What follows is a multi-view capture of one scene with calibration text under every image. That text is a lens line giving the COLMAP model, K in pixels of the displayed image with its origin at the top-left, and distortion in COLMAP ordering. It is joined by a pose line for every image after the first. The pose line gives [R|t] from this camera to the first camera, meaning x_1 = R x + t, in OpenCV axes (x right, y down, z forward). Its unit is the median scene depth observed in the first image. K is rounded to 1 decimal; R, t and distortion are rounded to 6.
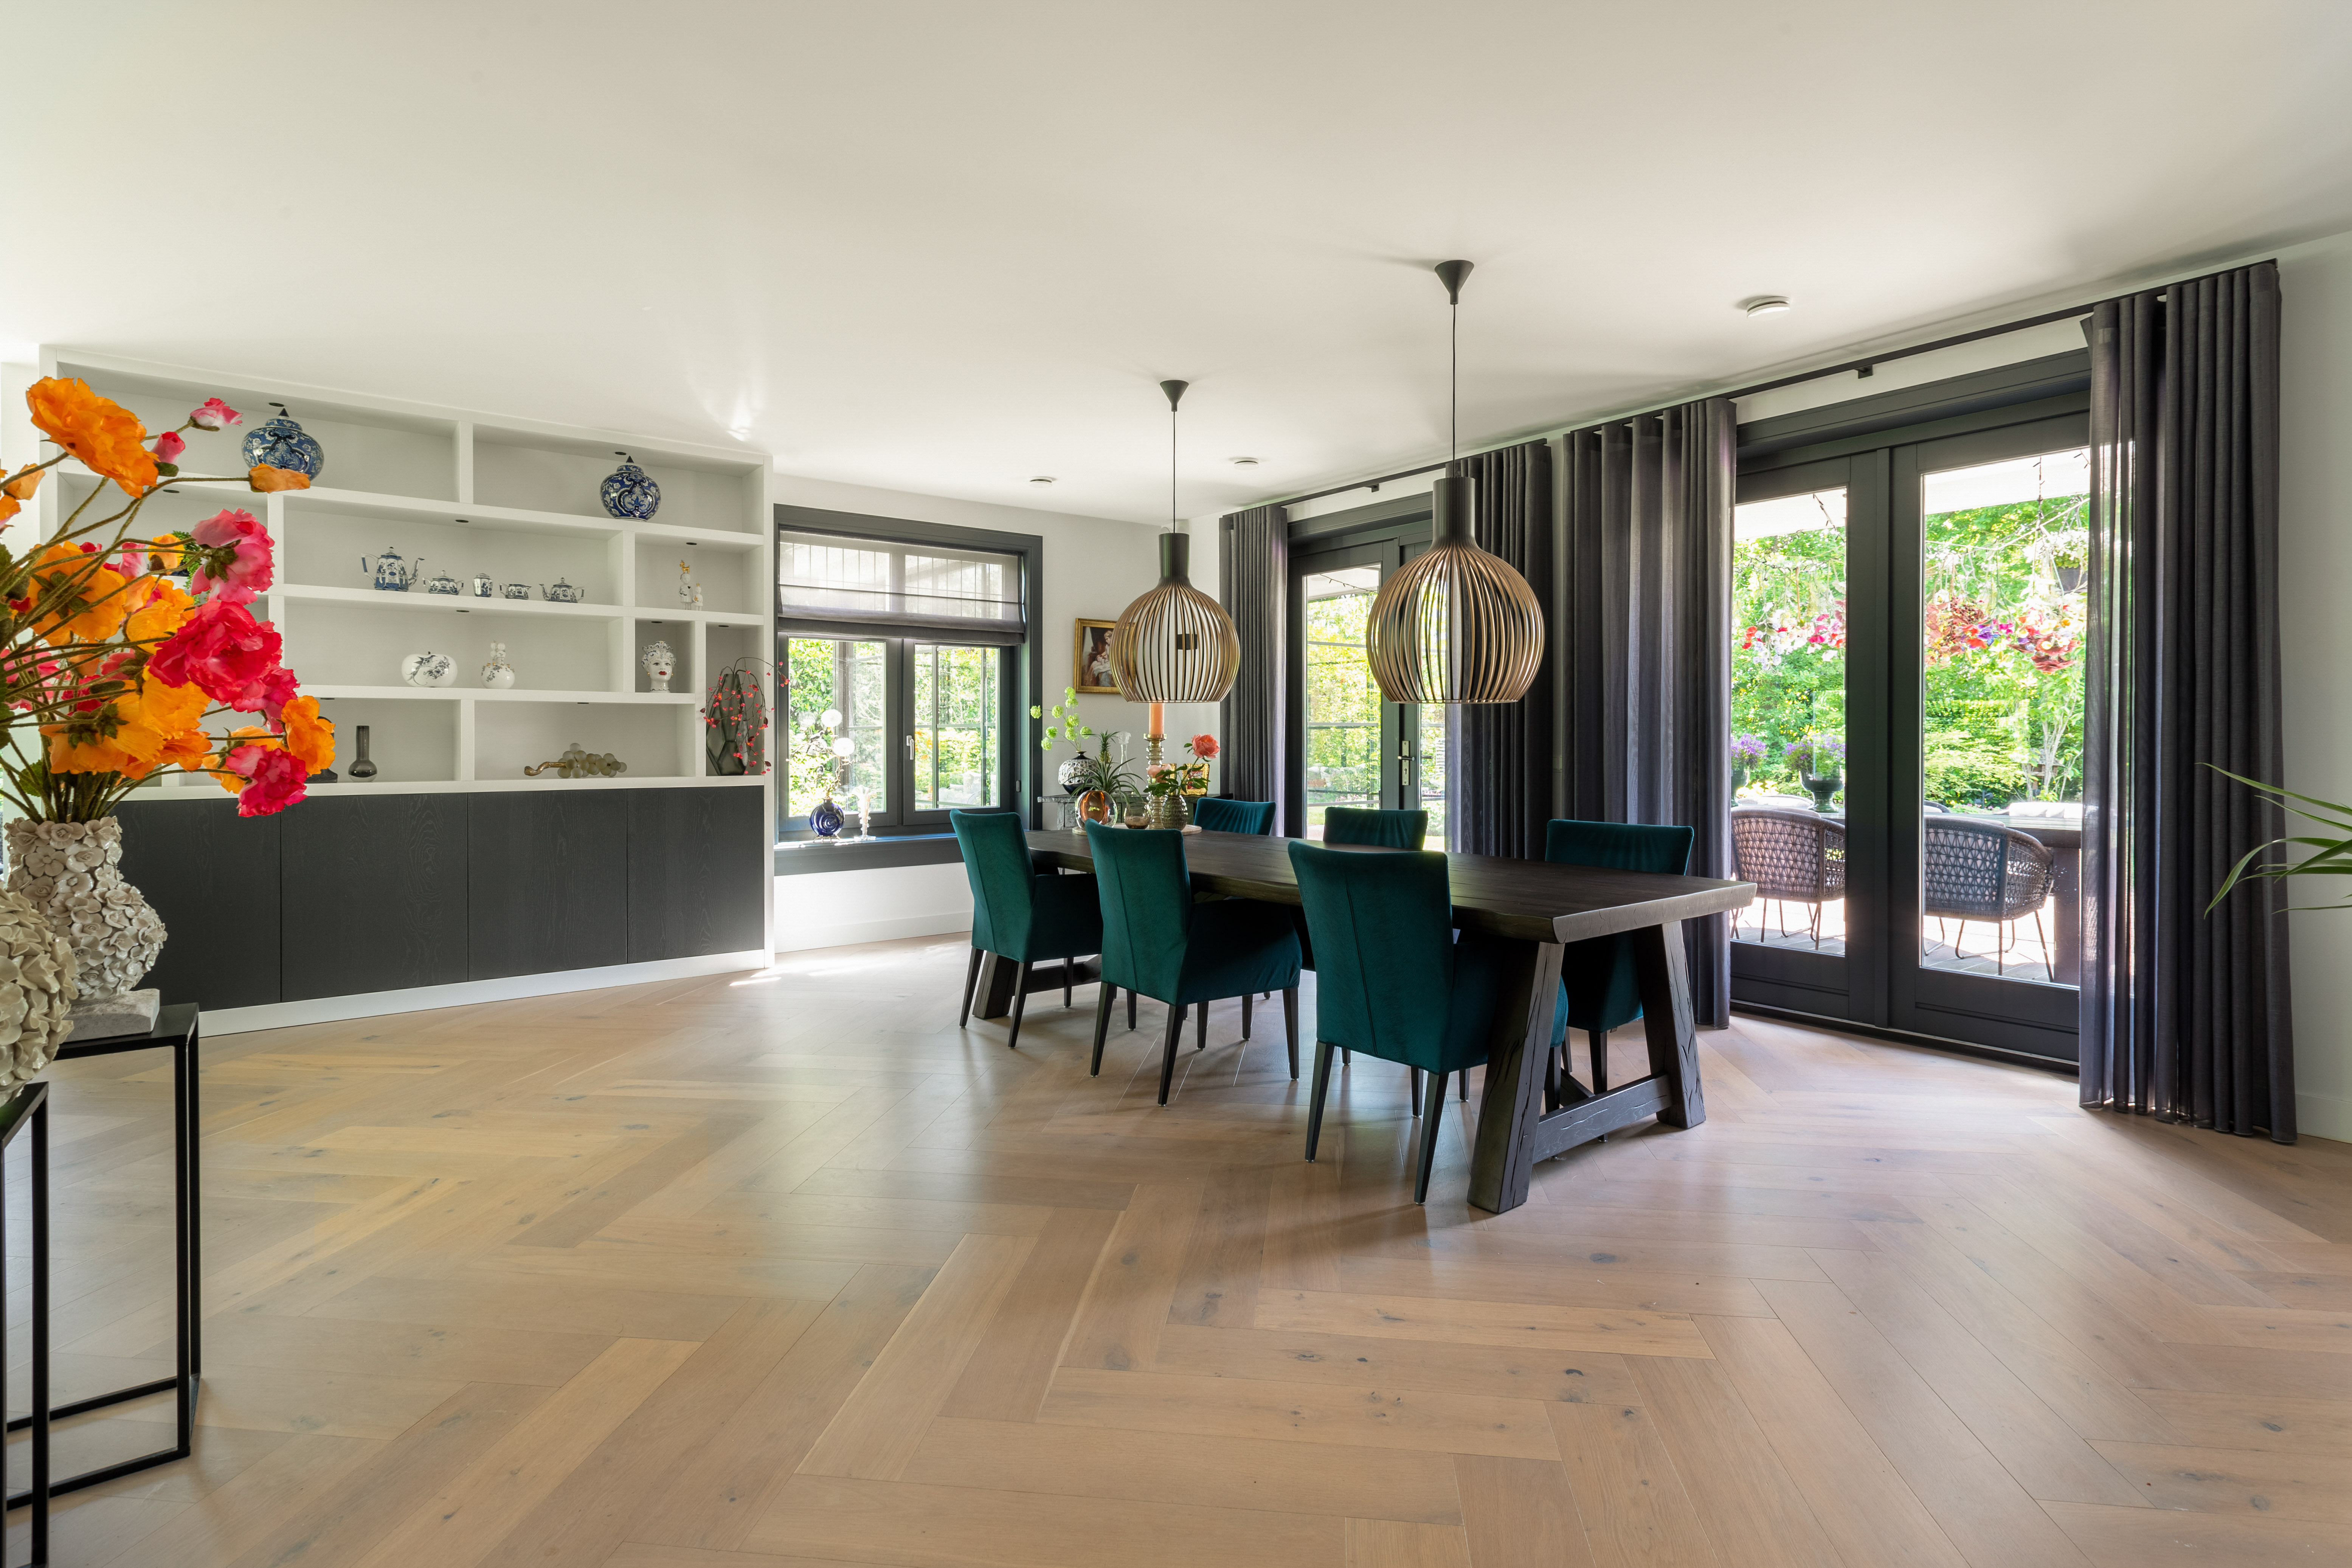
lens RADIAL K [[1141.3, 0, 1113.9], [0, 1141.3, 745.8], [0, 0, 1]] dist [-0.000646, 0.000557]
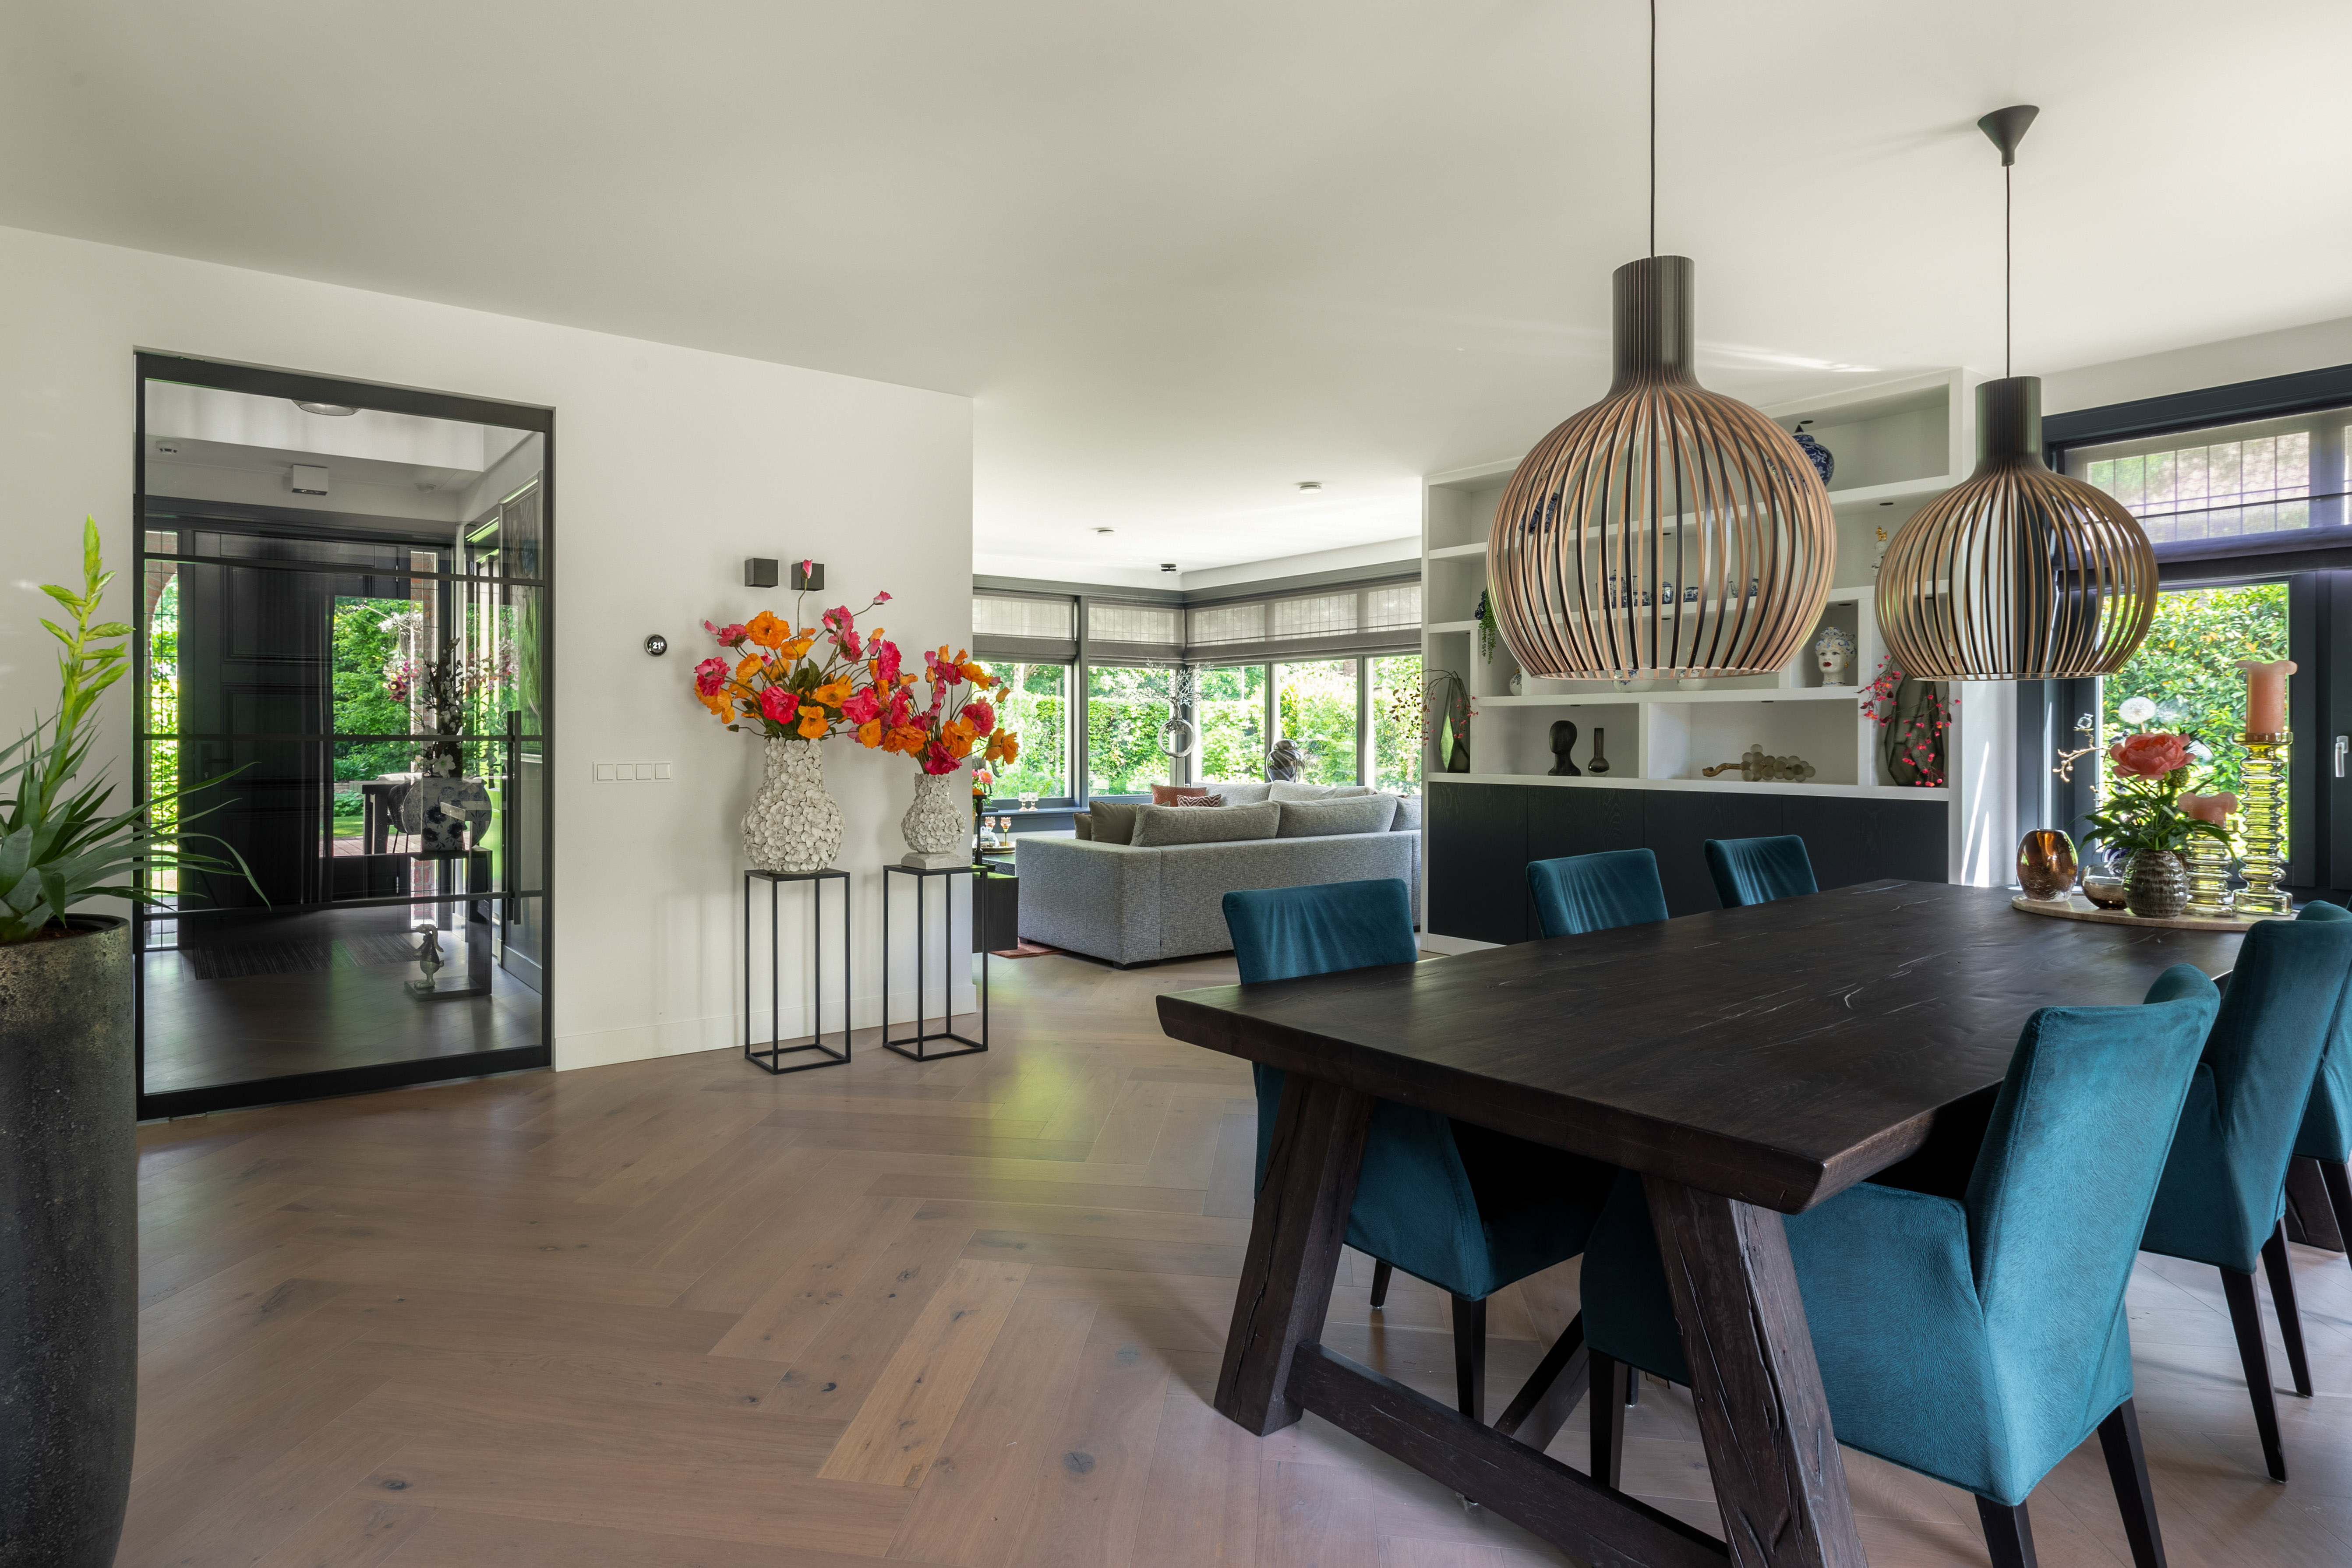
lens RADIAL K [[1274.5, 0, 1169.7], [0, 1274.5, 763.9], [0, 0, 1]] dist [0.002728, -0.000525]
pose [[0.030659, 0.024666, -0.999225, 0.592912], [-0.005543, 0.999684, 0.024507, -0.009564], [0.999515, 0.004788, 0.030787, 0.493912]]
